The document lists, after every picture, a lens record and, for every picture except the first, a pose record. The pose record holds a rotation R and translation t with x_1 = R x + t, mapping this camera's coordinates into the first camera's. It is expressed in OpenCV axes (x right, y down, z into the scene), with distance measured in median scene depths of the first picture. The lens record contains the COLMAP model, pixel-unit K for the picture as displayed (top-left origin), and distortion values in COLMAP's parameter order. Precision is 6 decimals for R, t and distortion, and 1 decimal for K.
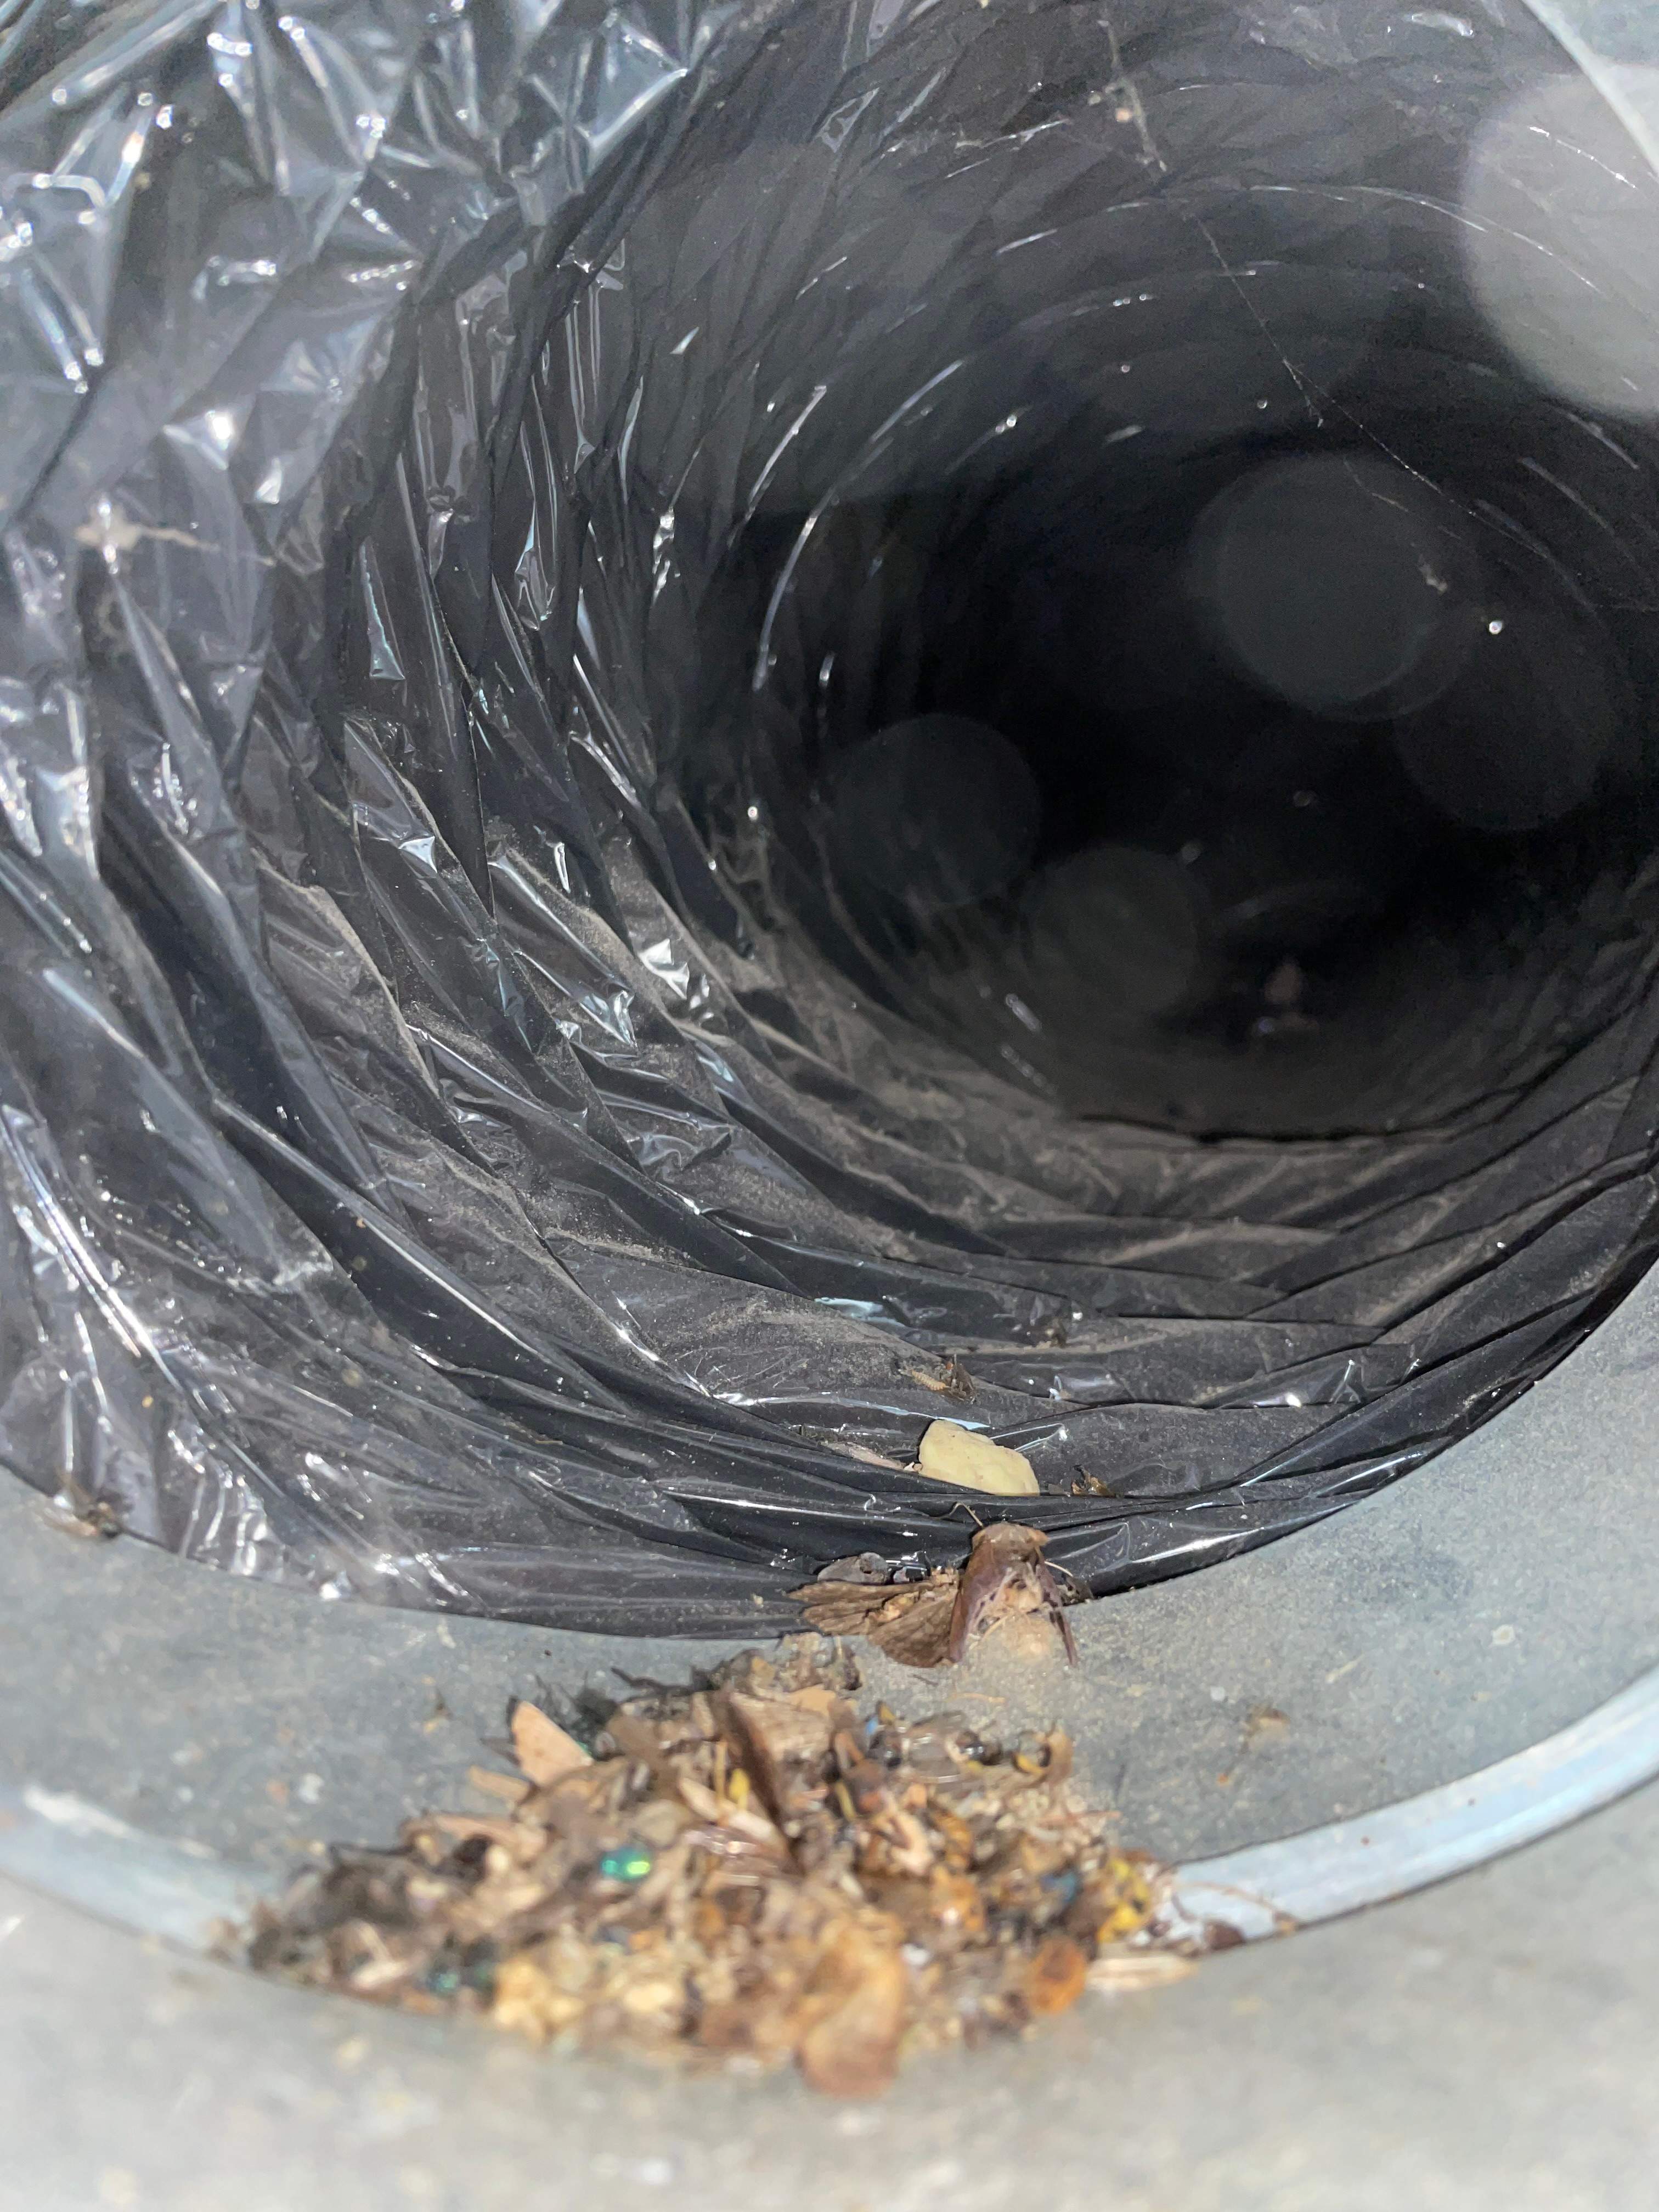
lens RADIAL K [[1709.4, 0, 818.5], [0, 1709.4, 1105.1], [0, 0, 1]] dist [0.070587, -0.125258]
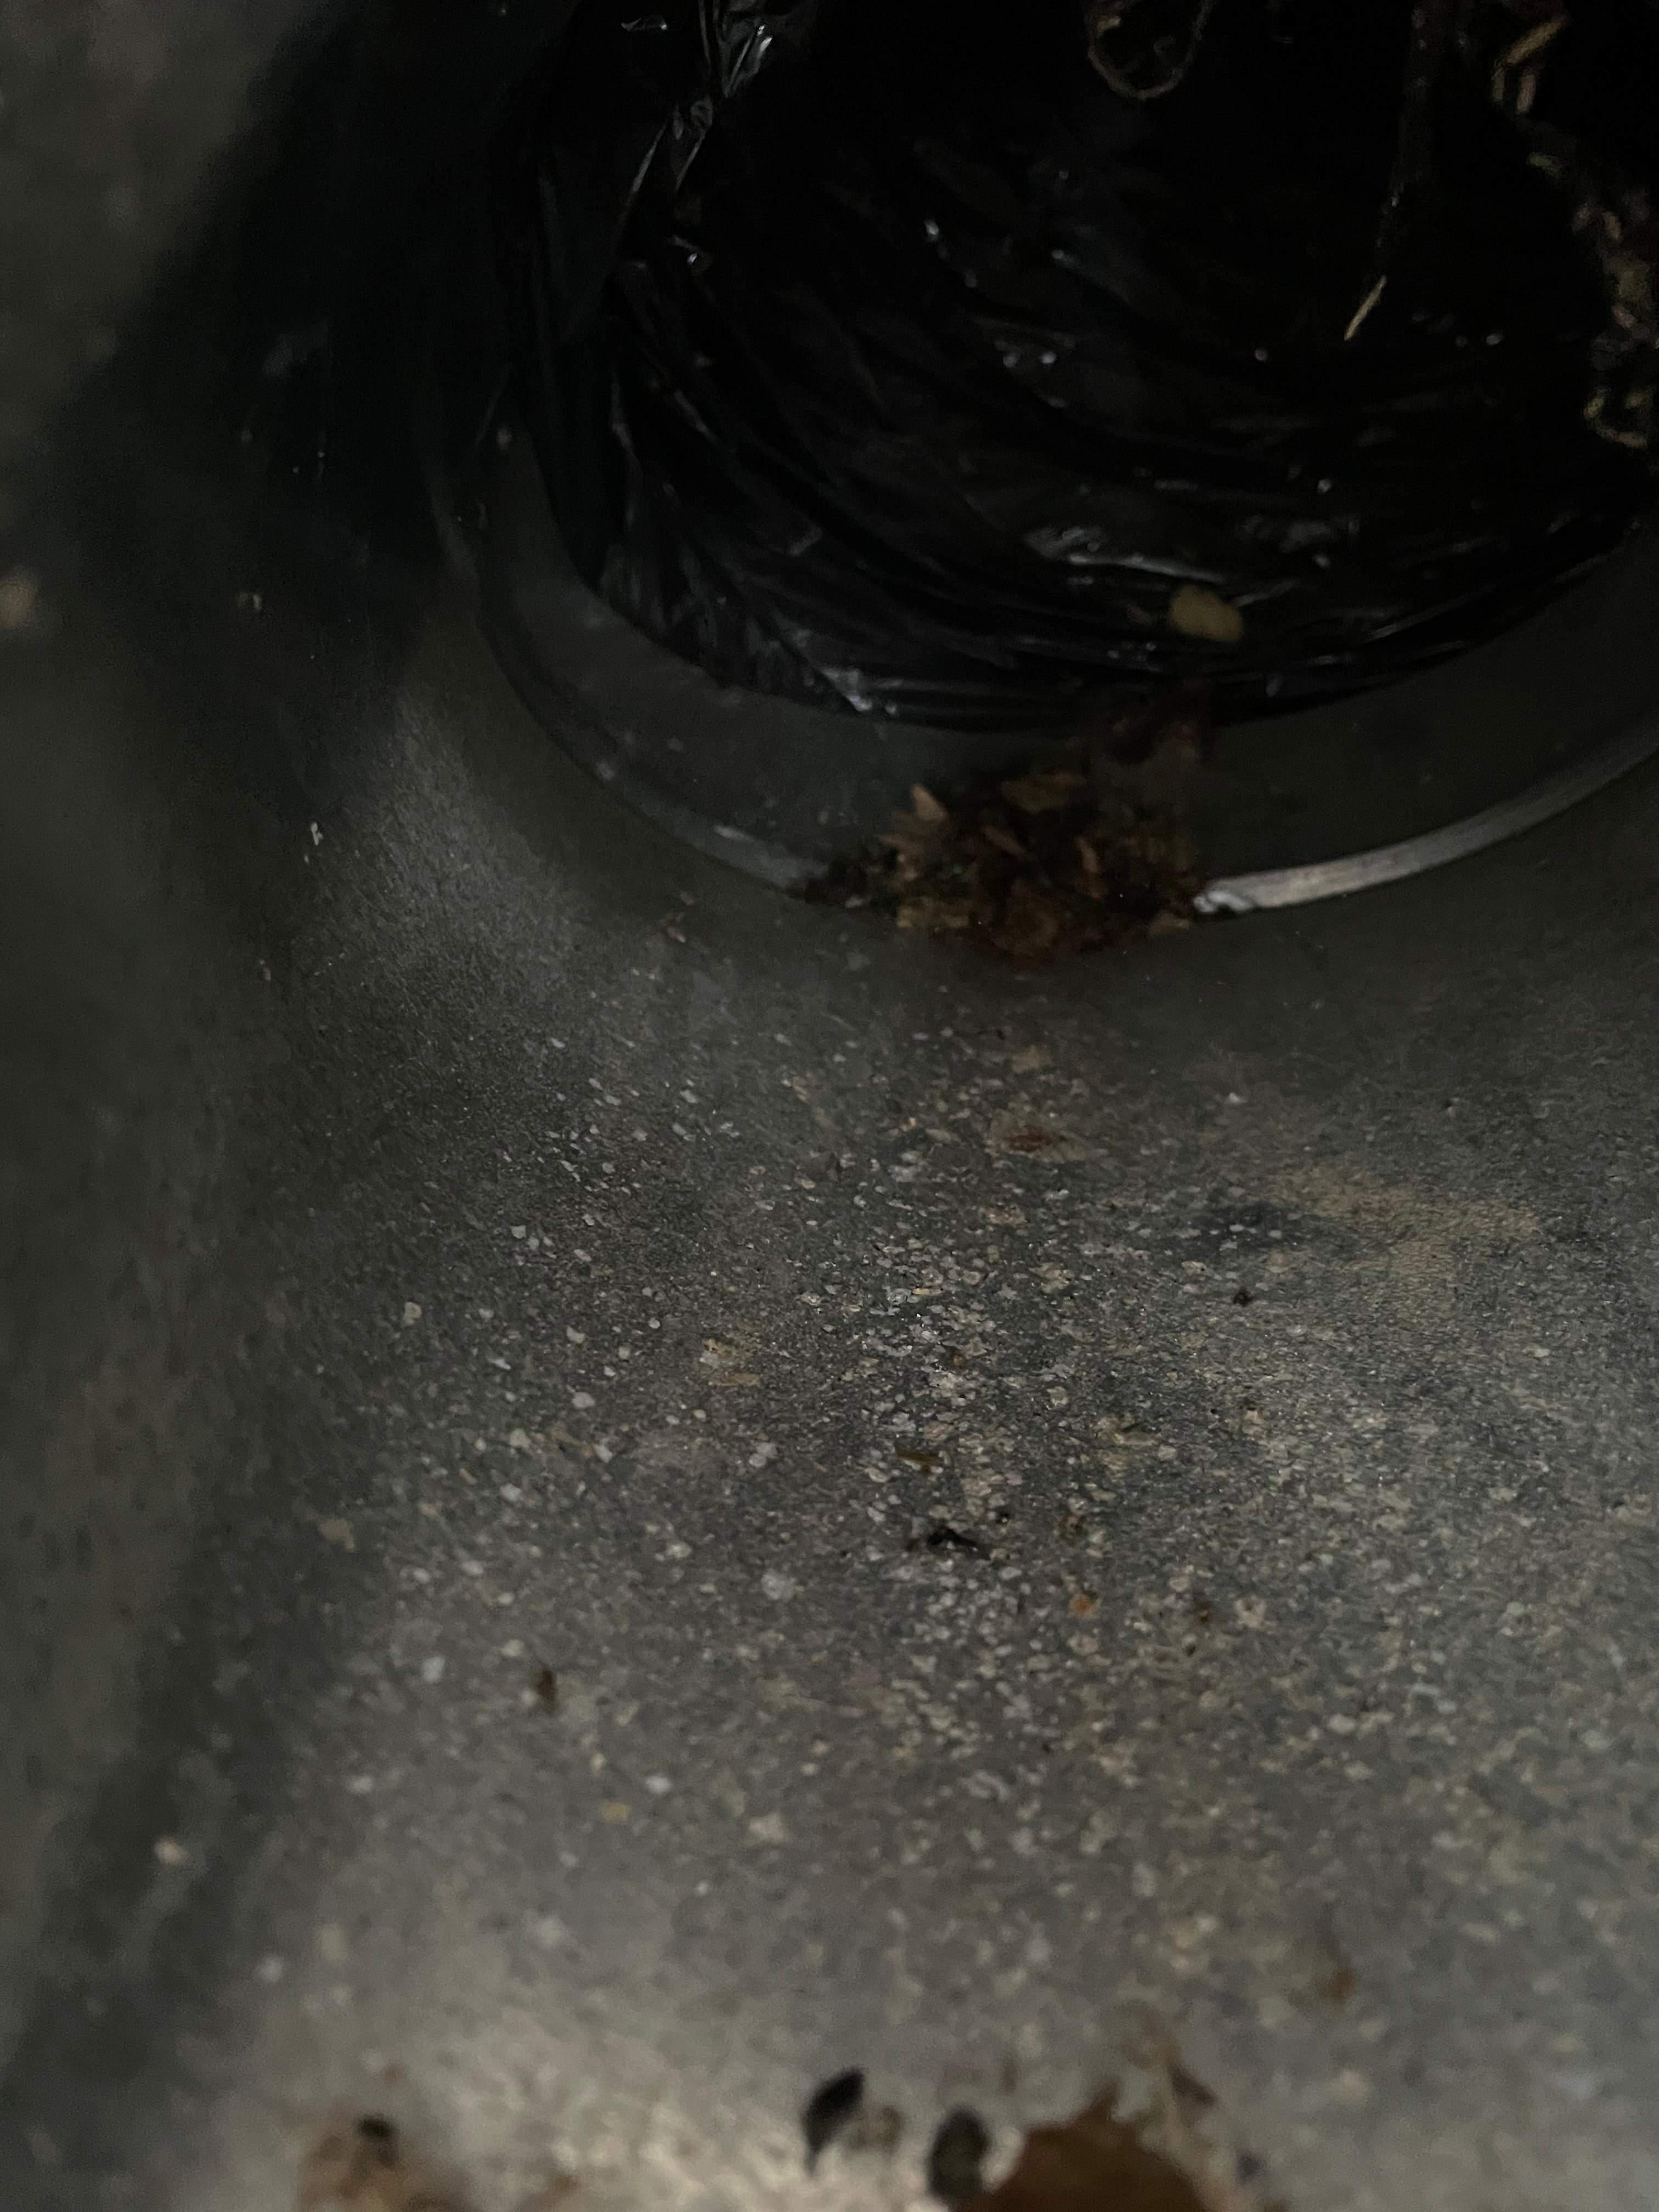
lens RADIAL K [[1709.4, 0, 818.5], [0, 1709.4, 1105.1], [0, 0, 1]] dist [0.070587, -0.125258]
pose [[0.965374, 0.131383, -0.225370, 0.214471], [0.041273, 0.776116, 0.629239, -0.604900], [0.257584, -0.616752, 0.743819, -0.759171]]
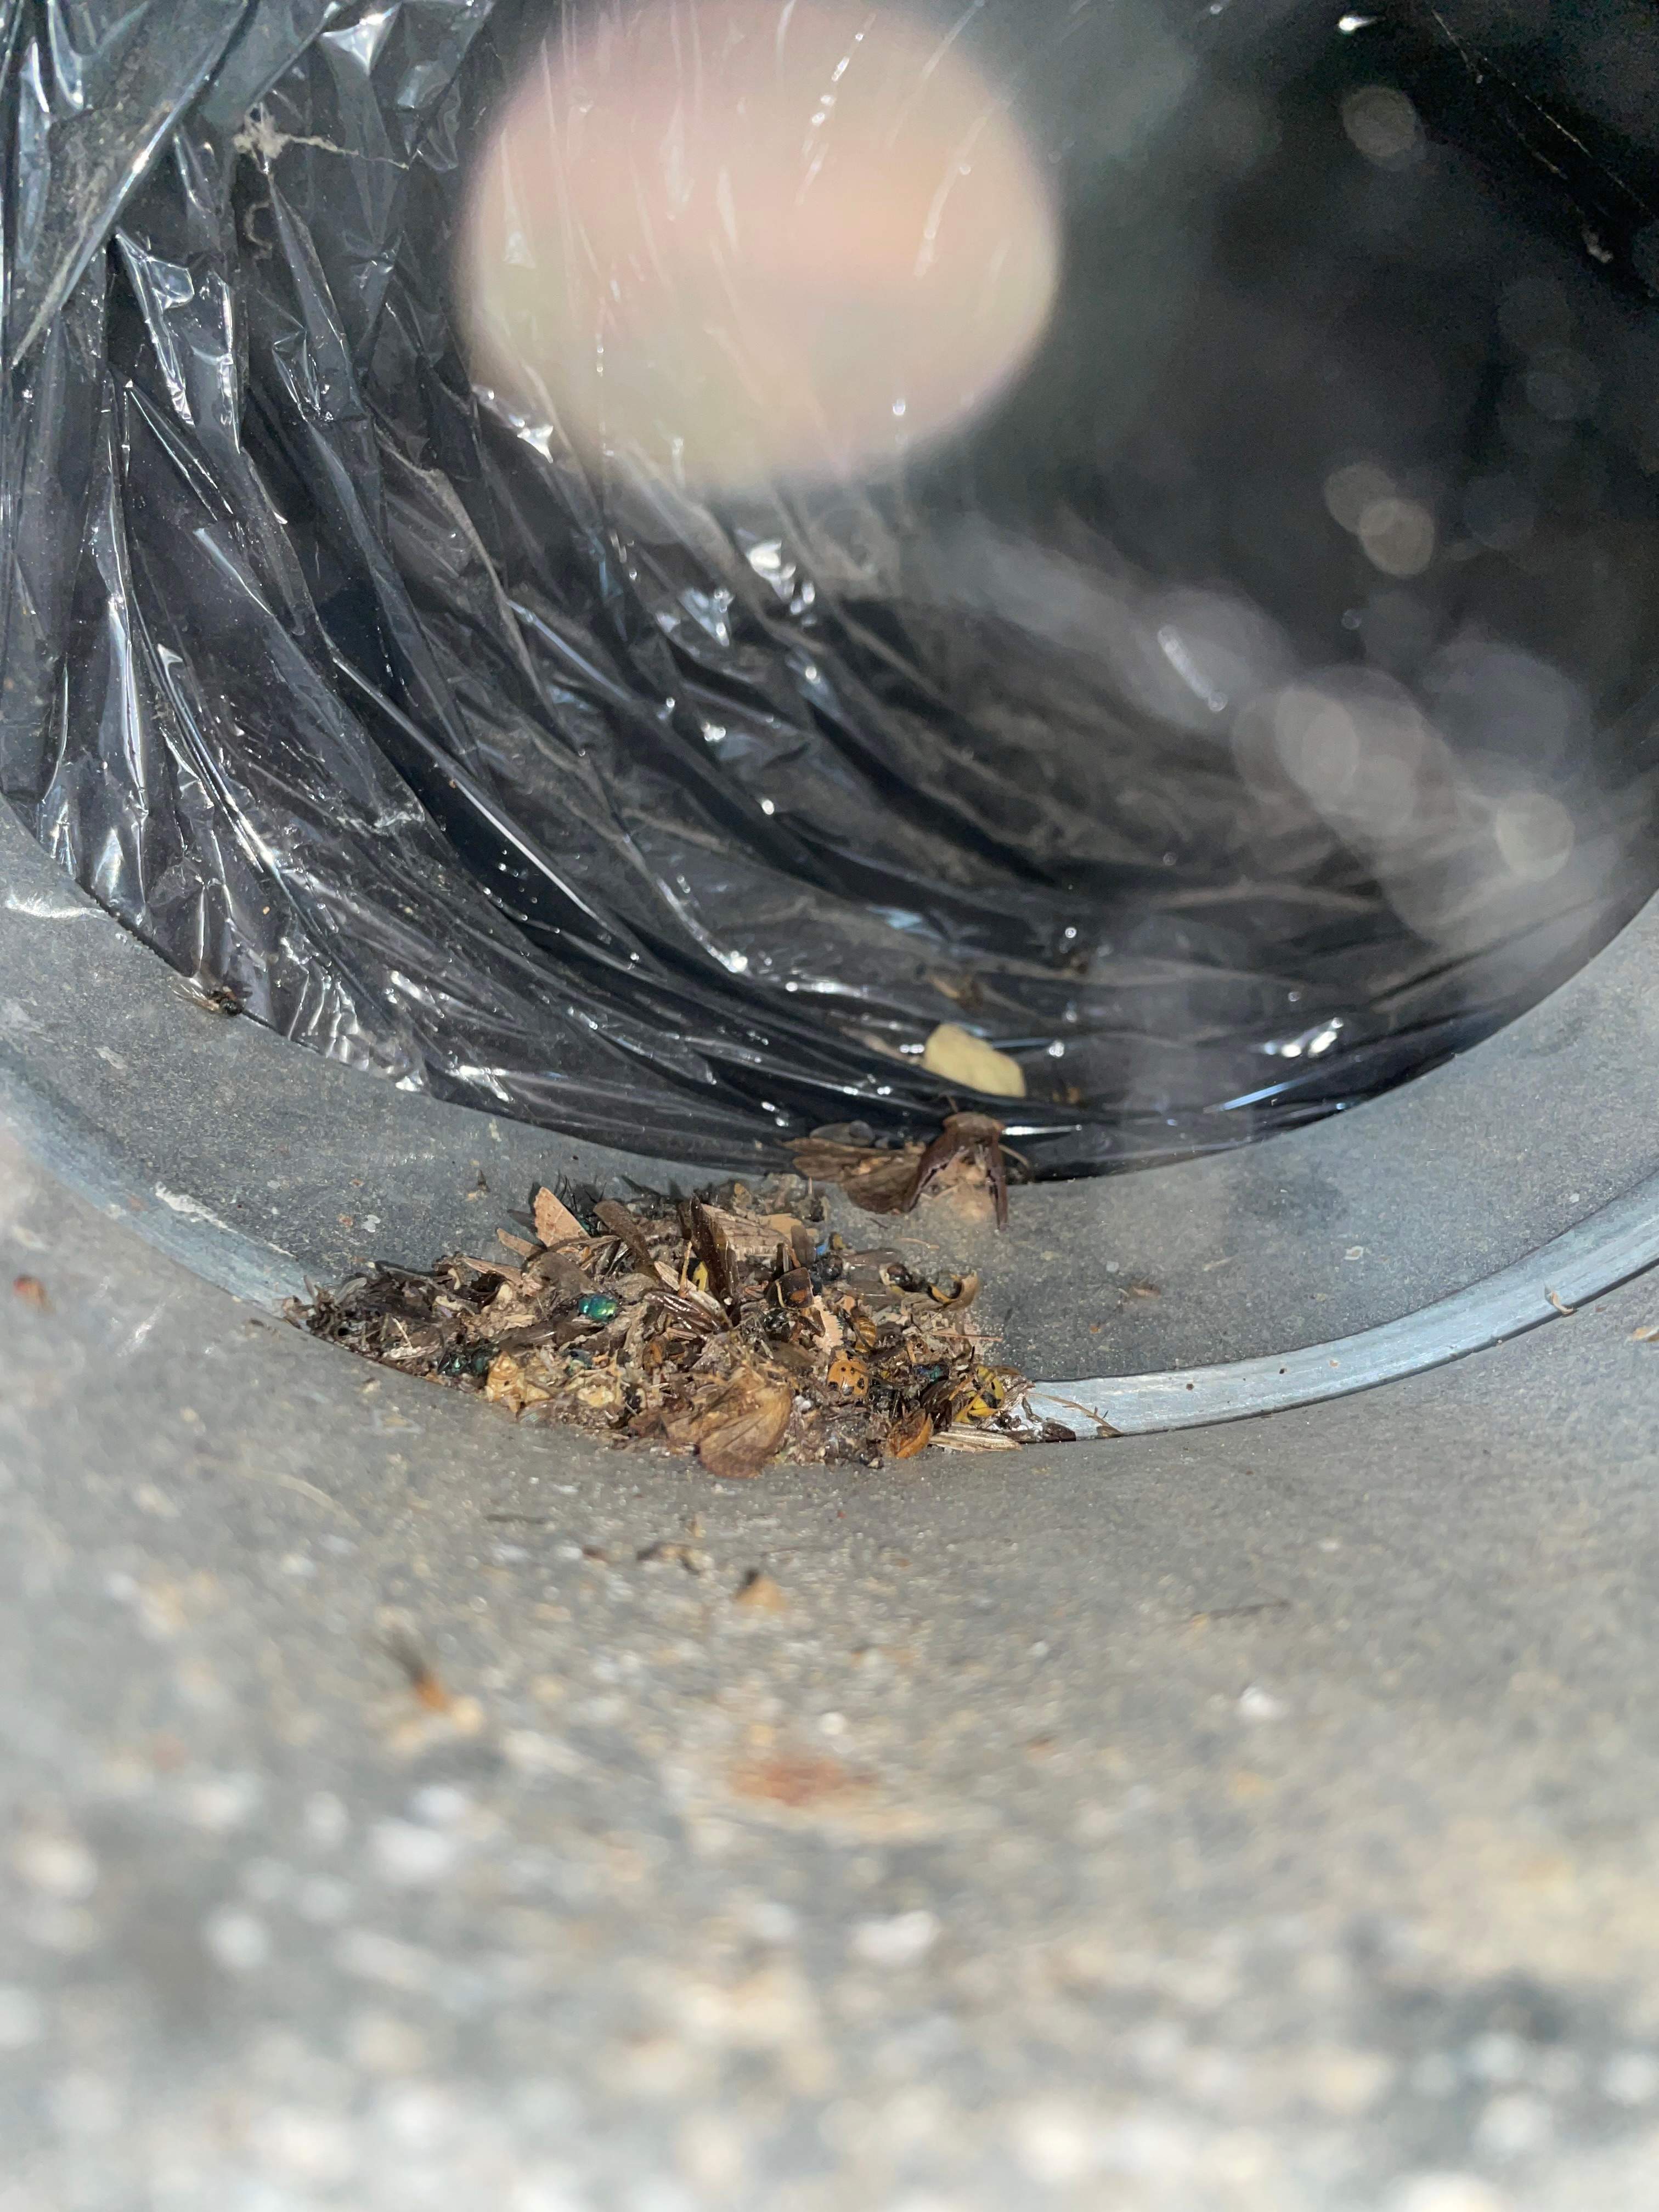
lens RADIAL K [[1709.4, 0, 818.5], [0, 1709.4, 1105.1], [0, 0, 1]] dist [0.070587, -0.125258]
pose [[0.988149, 0.139320, -0.064434, 0.087491], [-0.120650, 0.964458, 0.235085, -0.025758], [0.094896, -0.224525, 0.969837, -0.158783]]
